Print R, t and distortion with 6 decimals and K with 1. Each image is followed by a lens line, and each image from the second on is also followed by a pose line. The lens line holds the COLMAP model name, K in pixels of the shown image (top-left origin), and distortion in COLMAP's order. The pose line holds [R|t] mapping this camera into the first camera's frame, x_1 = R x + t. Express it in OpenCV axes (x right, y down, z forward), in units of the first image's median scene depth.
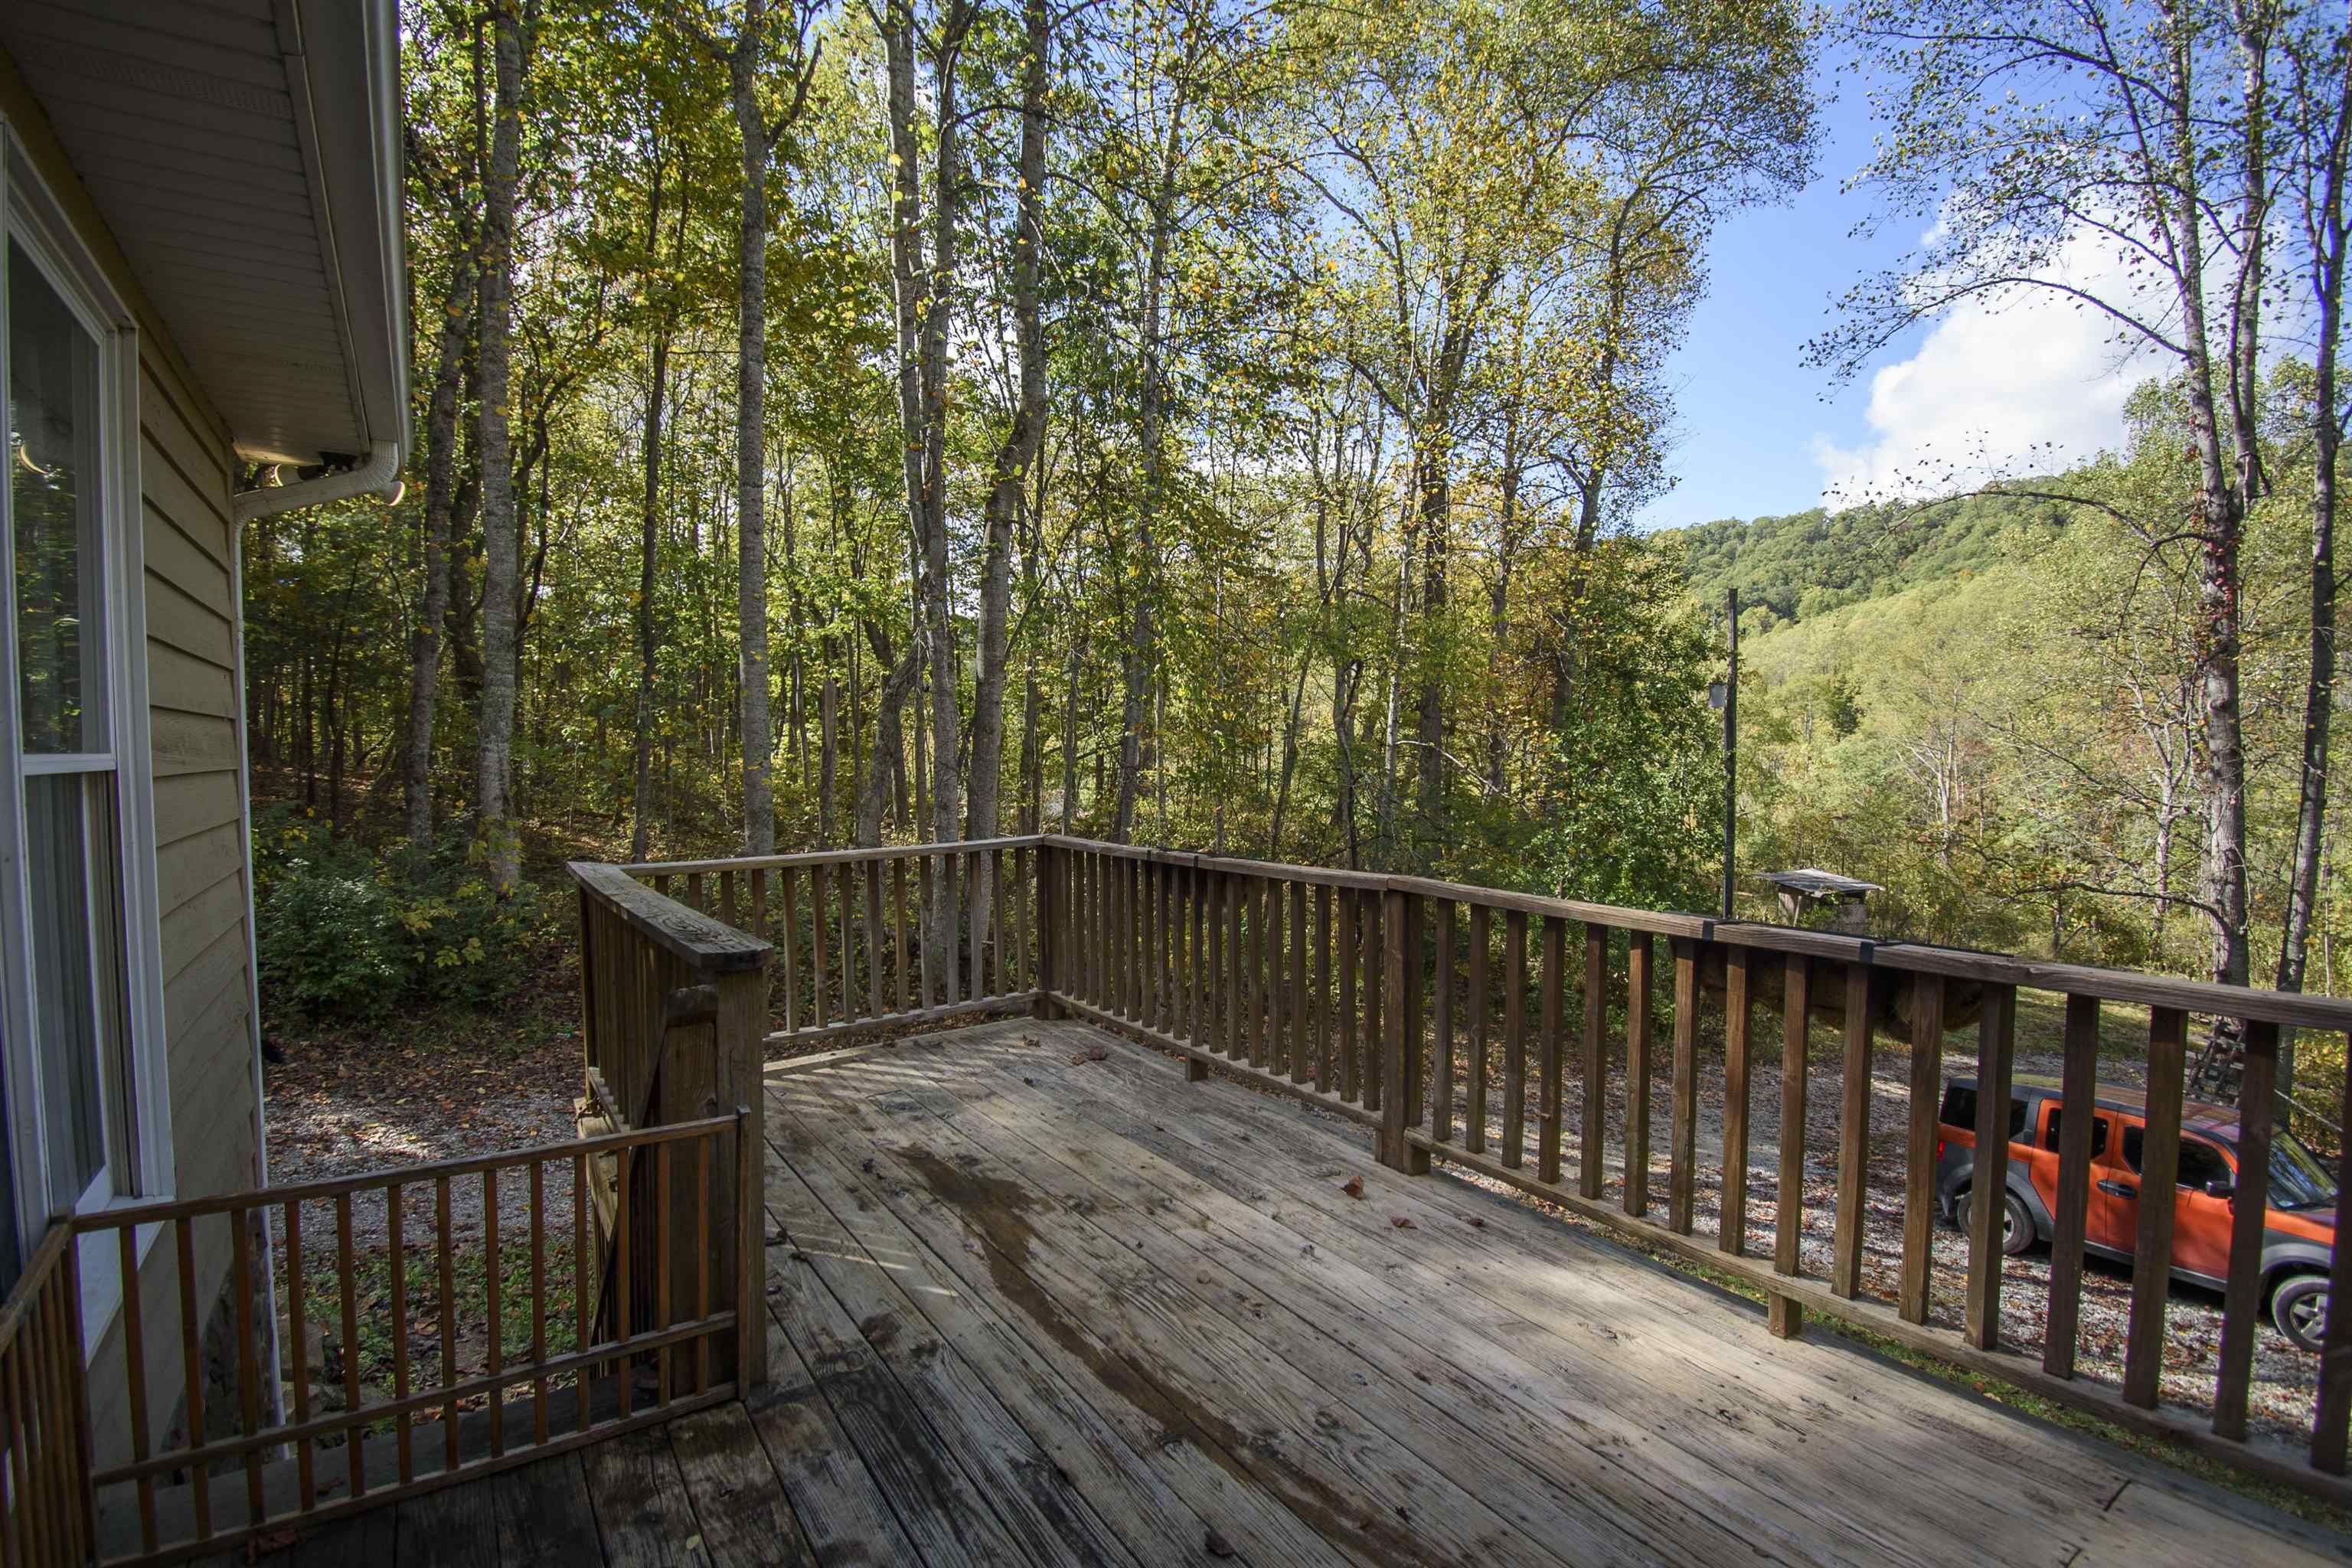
lens RADIAL K [[1053.6, 0, 1178.8], [0, 1053.6, 813.3], [0, 0, 1]] dist [0.001519, -0.000288]
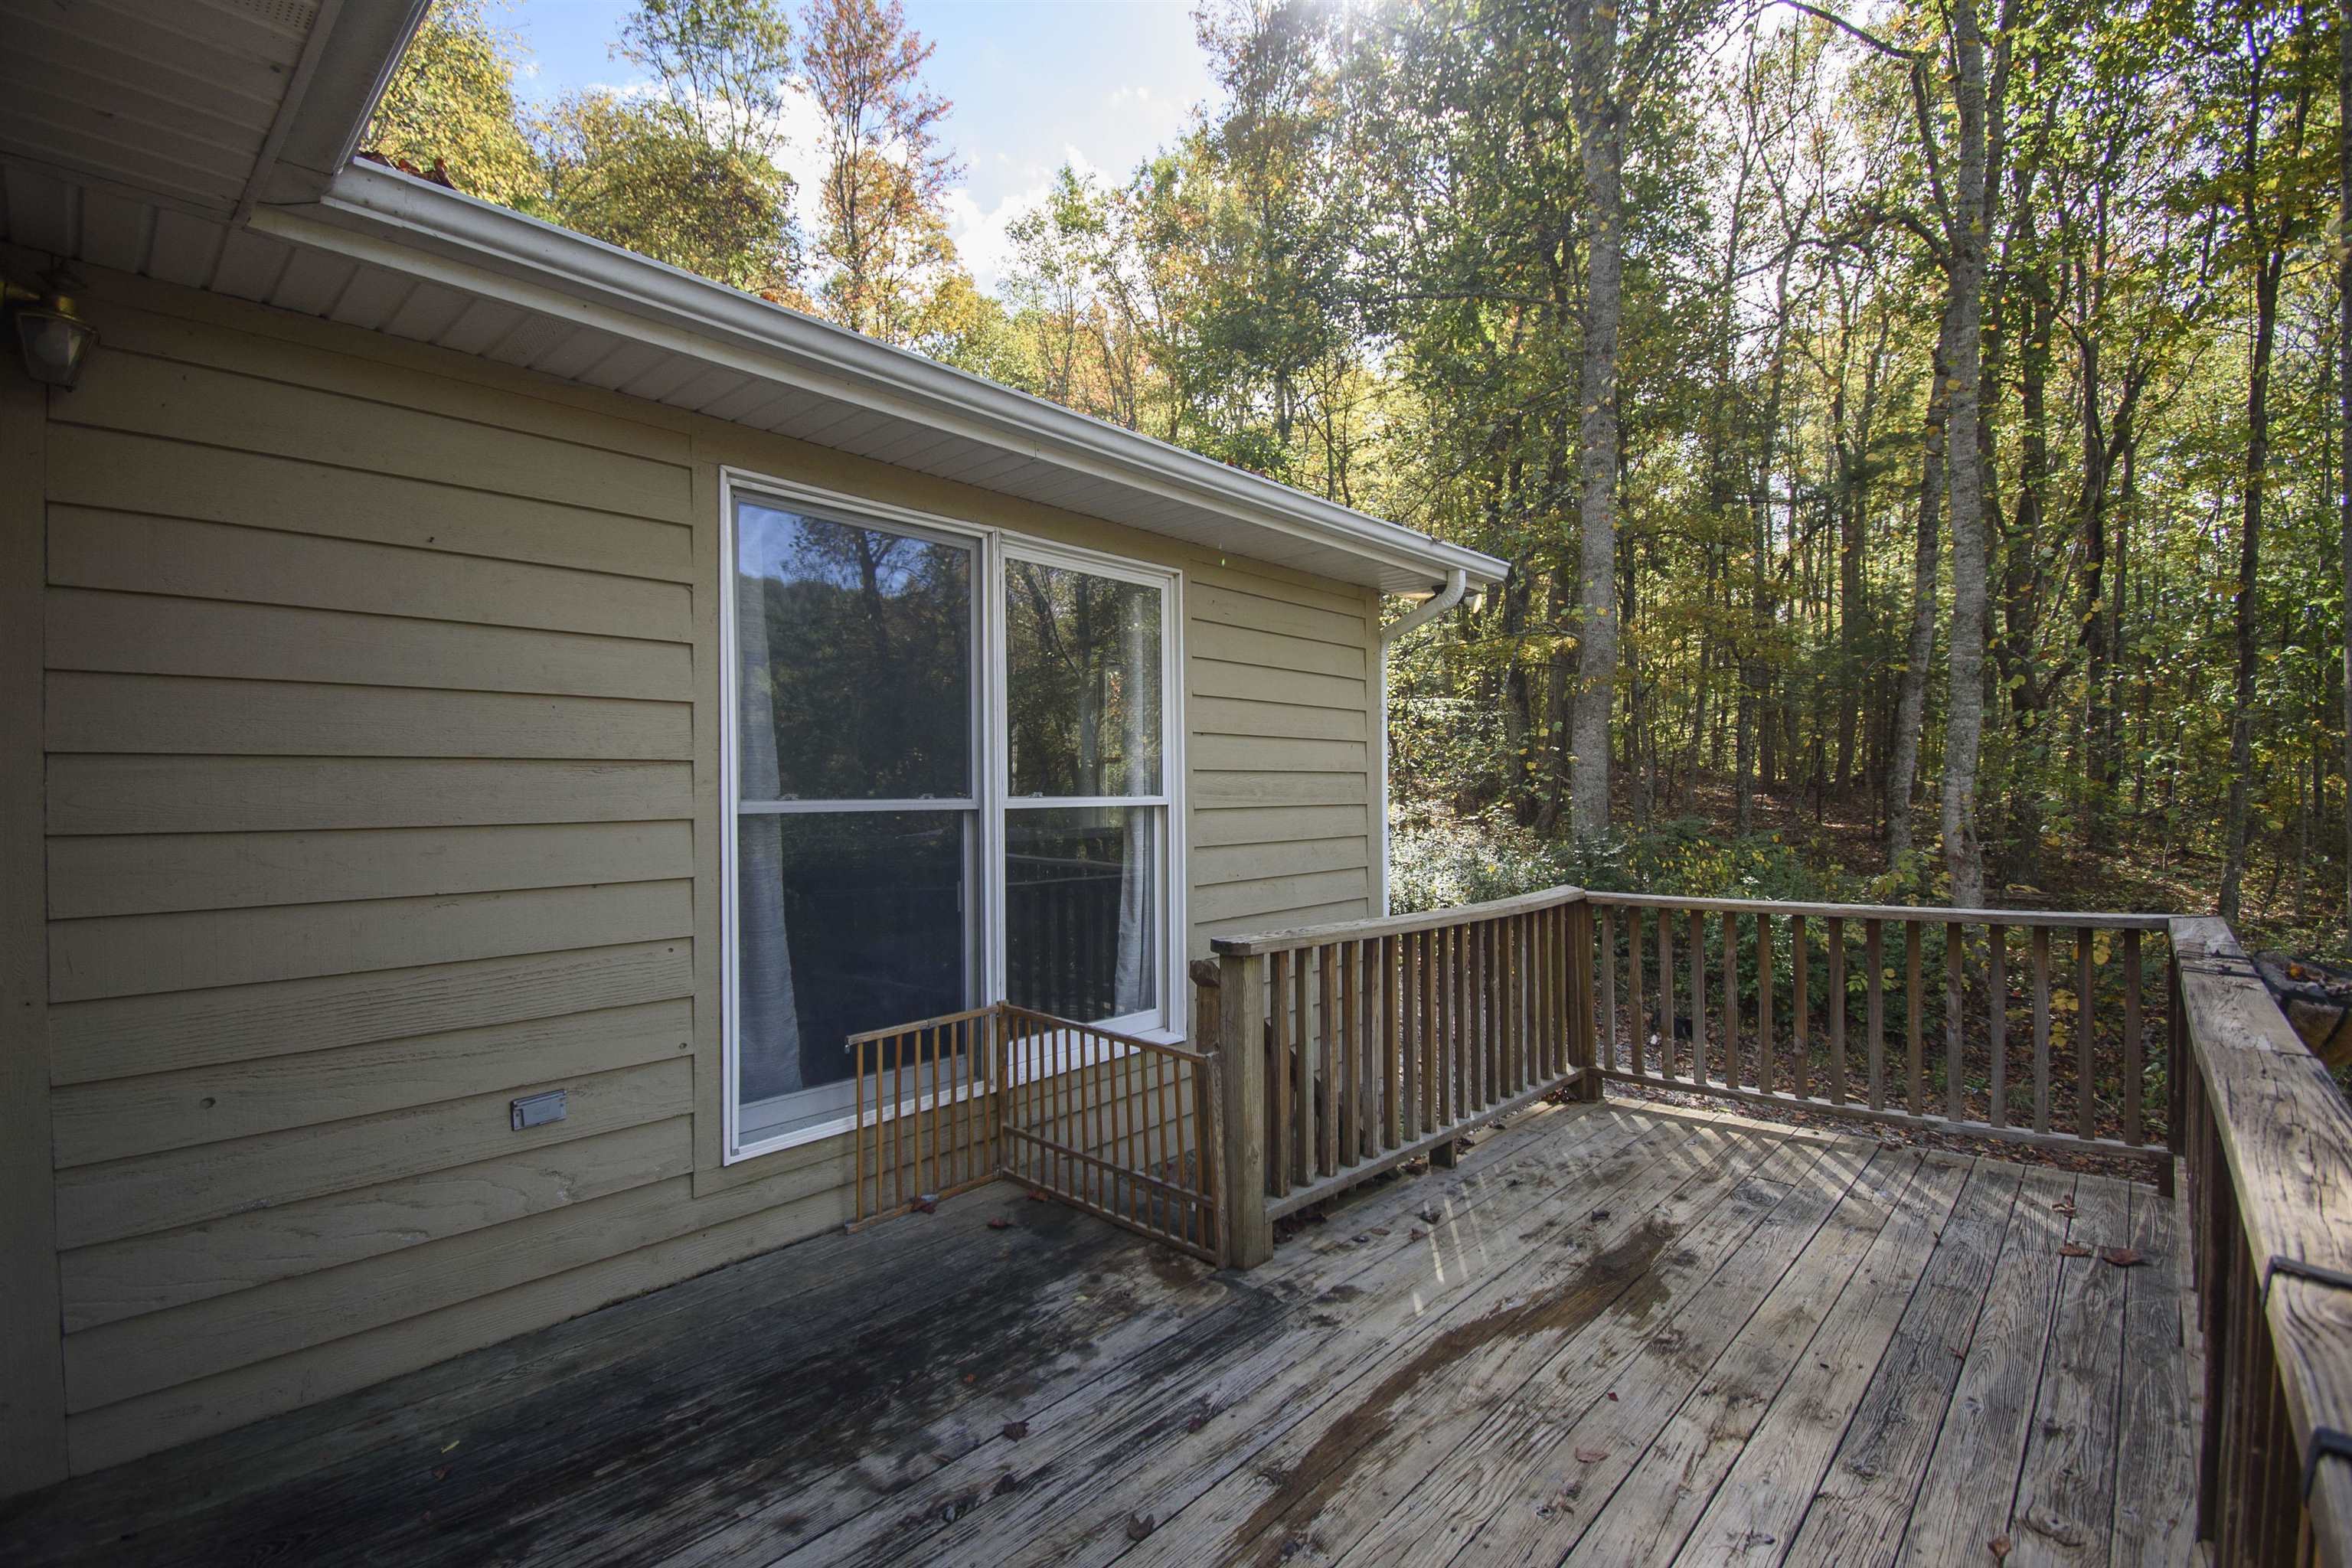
lens RADIAL K [[1047.4, 0, 1187.4], [0, 1047.4, 790.8], [0, 0, 1]] dist [0.029382, -0.030097]
pose [[0.231006, 0.001678, -0.972951, 0.562209], [-0.049817, 0.998707, -0.010105, -0.028892], [0.971676, 0.050804, 0.230791, 0.383701]]
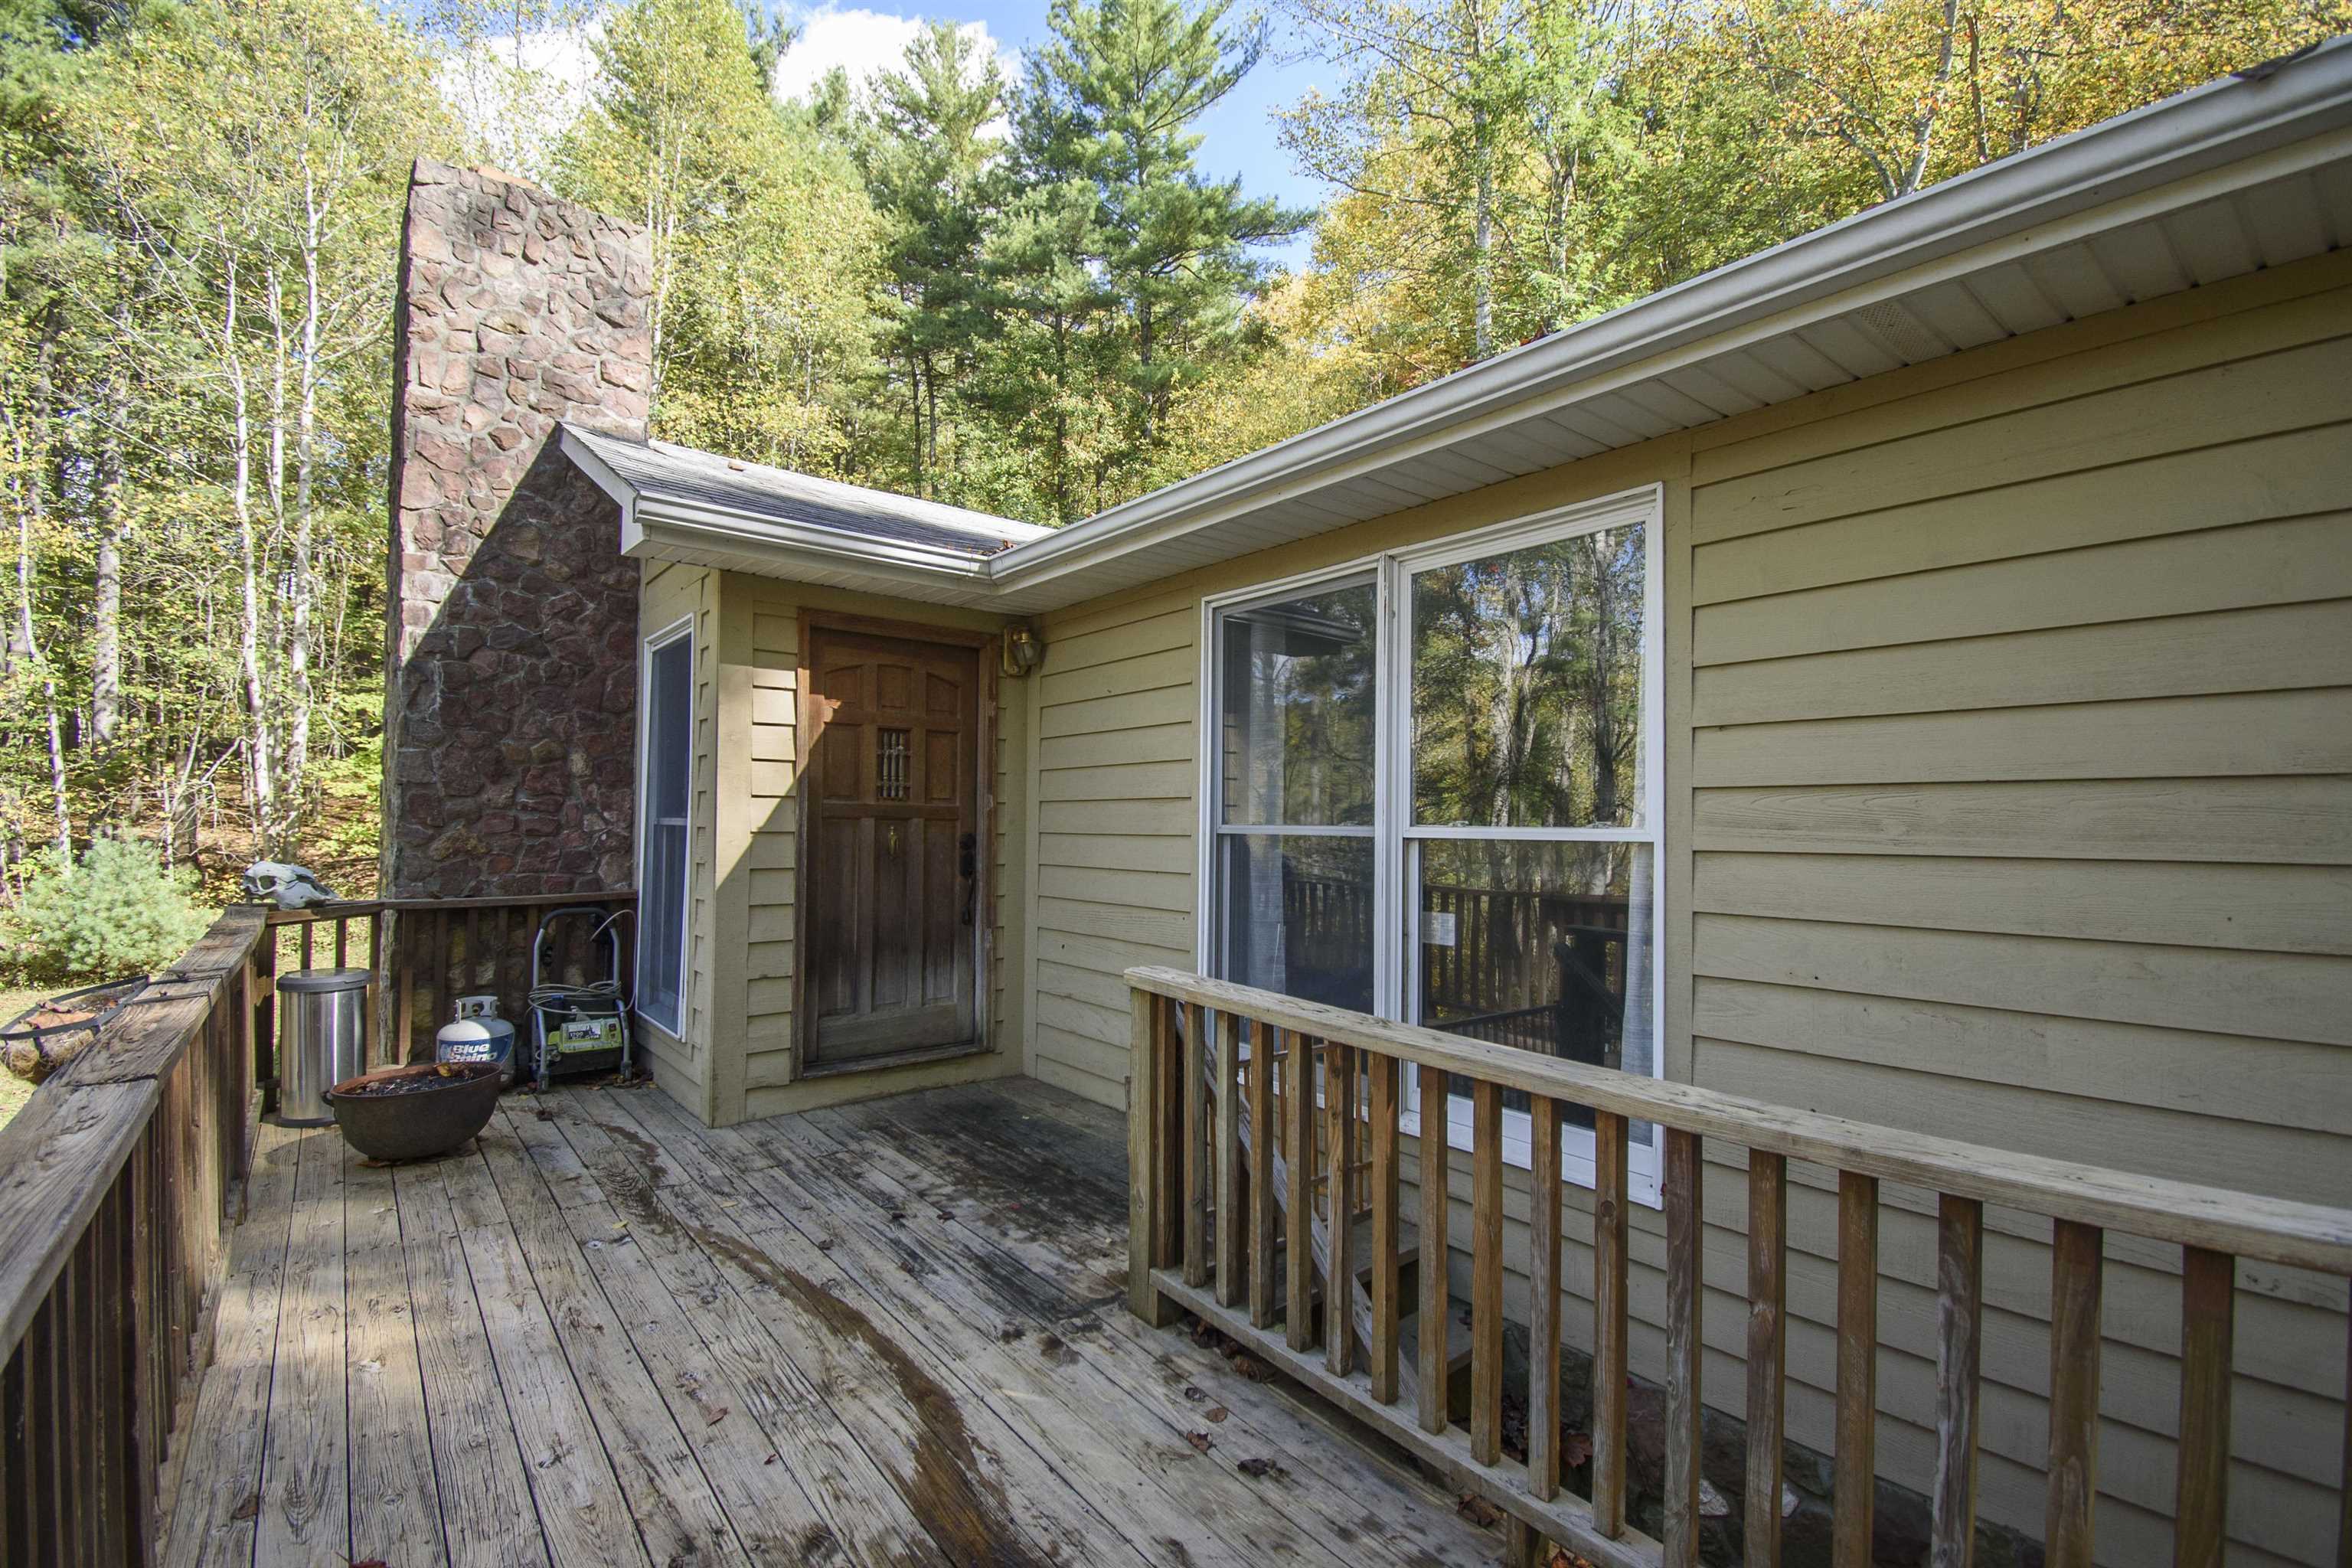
lens RADIAL K [[1053.6, 0, 1178.8], [0, 1053.6, 813.3], [0, 0, 1]] dist [0.001519, -0.000288]
pose [[-0.997660, -0.003758, -0.068273, -0.232195], [-0.007241, 0.998681, 0.050836, -0.087521], [0.067992, 0.051211, -0.996371, 1.456429]]
